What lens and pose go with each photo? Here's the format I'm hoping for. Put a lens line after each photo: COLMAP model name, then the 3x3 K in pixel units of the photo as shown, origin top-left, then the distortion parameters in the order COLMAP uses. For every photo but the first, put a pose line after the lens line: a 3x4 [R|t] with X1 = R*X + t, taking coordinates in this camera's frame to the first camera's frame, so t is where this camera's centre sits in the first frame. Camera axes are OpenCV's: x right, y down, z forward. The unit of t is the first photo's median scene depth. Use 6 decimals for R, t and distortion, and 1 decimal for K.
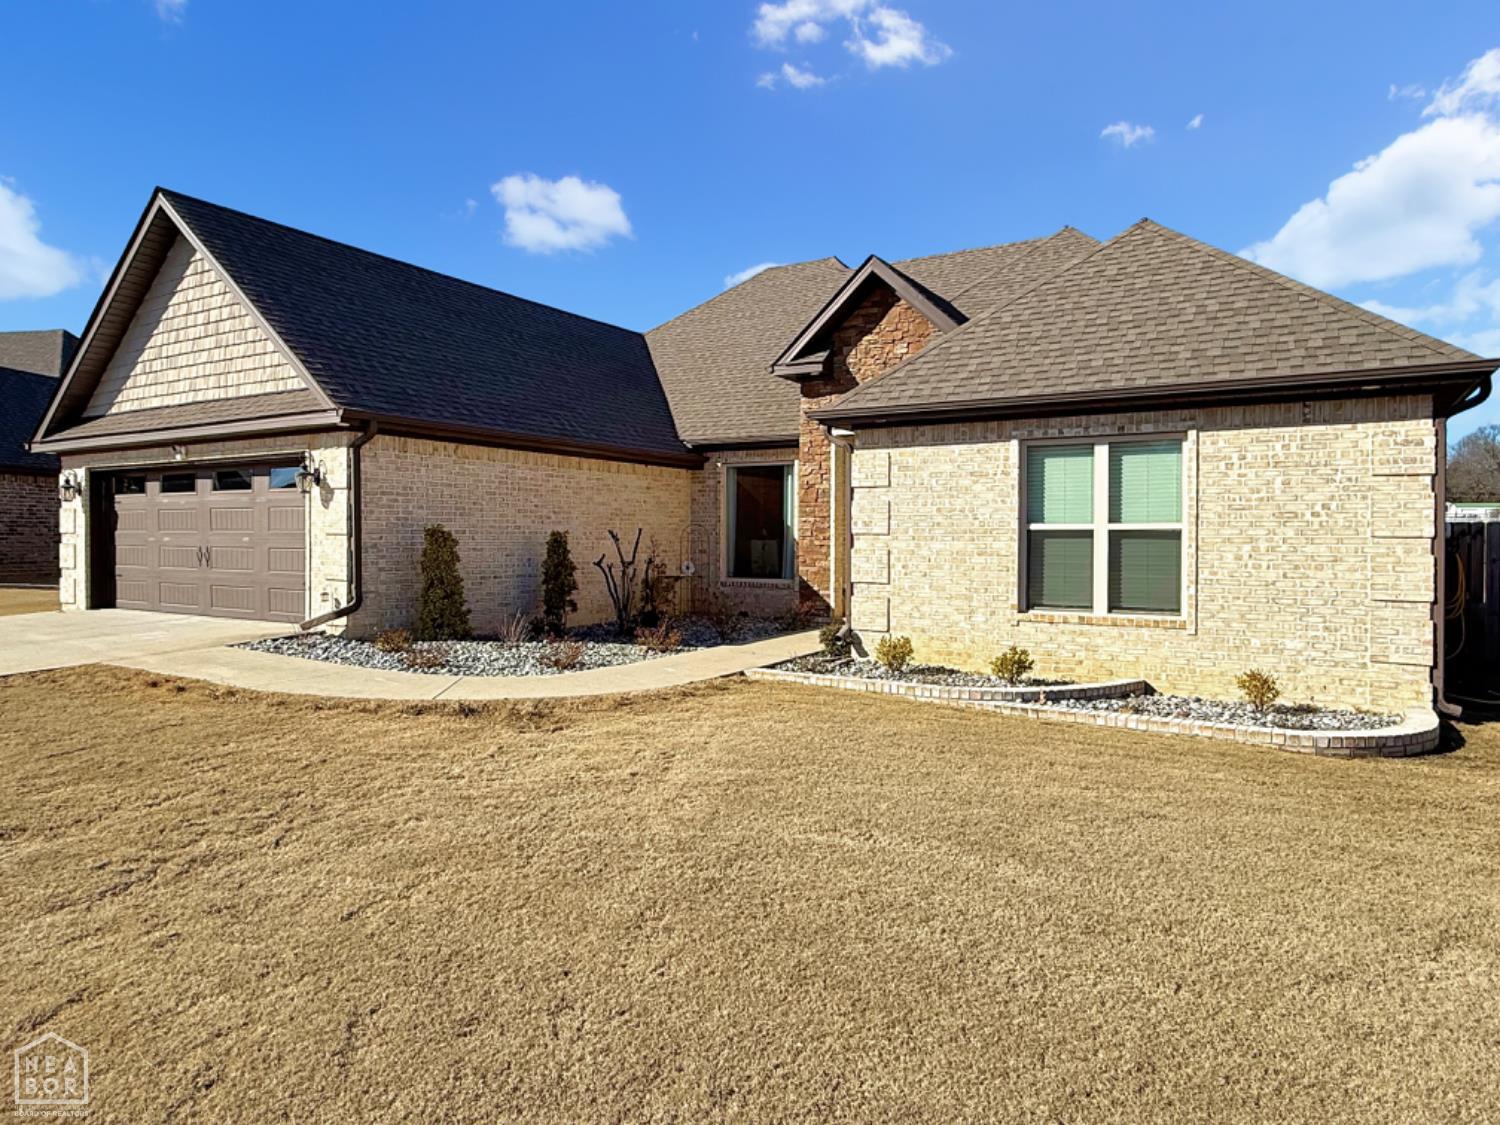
lens RADIAL K [[915.1, 0, 749.8], [0, 915.1, 558.7], [0, 0, 1]] dist [-0.000551, 0.000887]
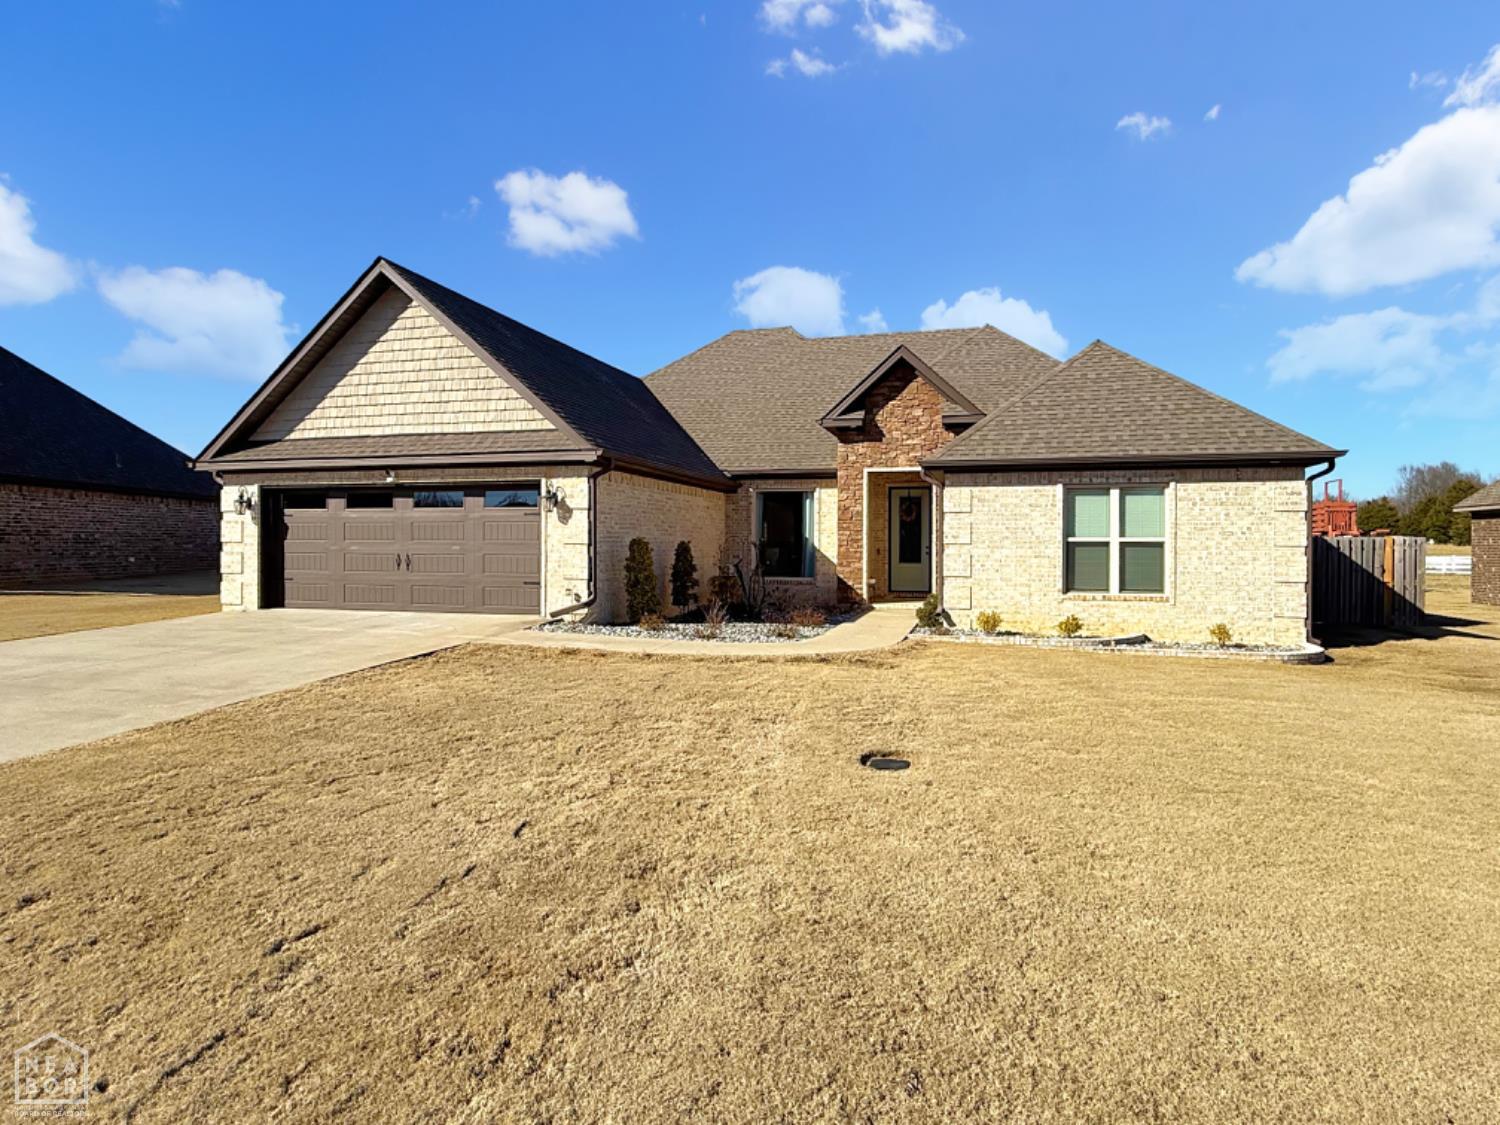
lens RADIAL K [[829.9, 0, 752.4], [0, 829.9, 557.1], [0, 0, 1]] dist [0.000706, 0.000380]
pose [[0.965745, -0.003839, 0.259465, -0.504174], [0.006021, 0.999953, -0.007614, 0.002513], [-0.259424, 0.008916, 0.965722, -0.202862]]
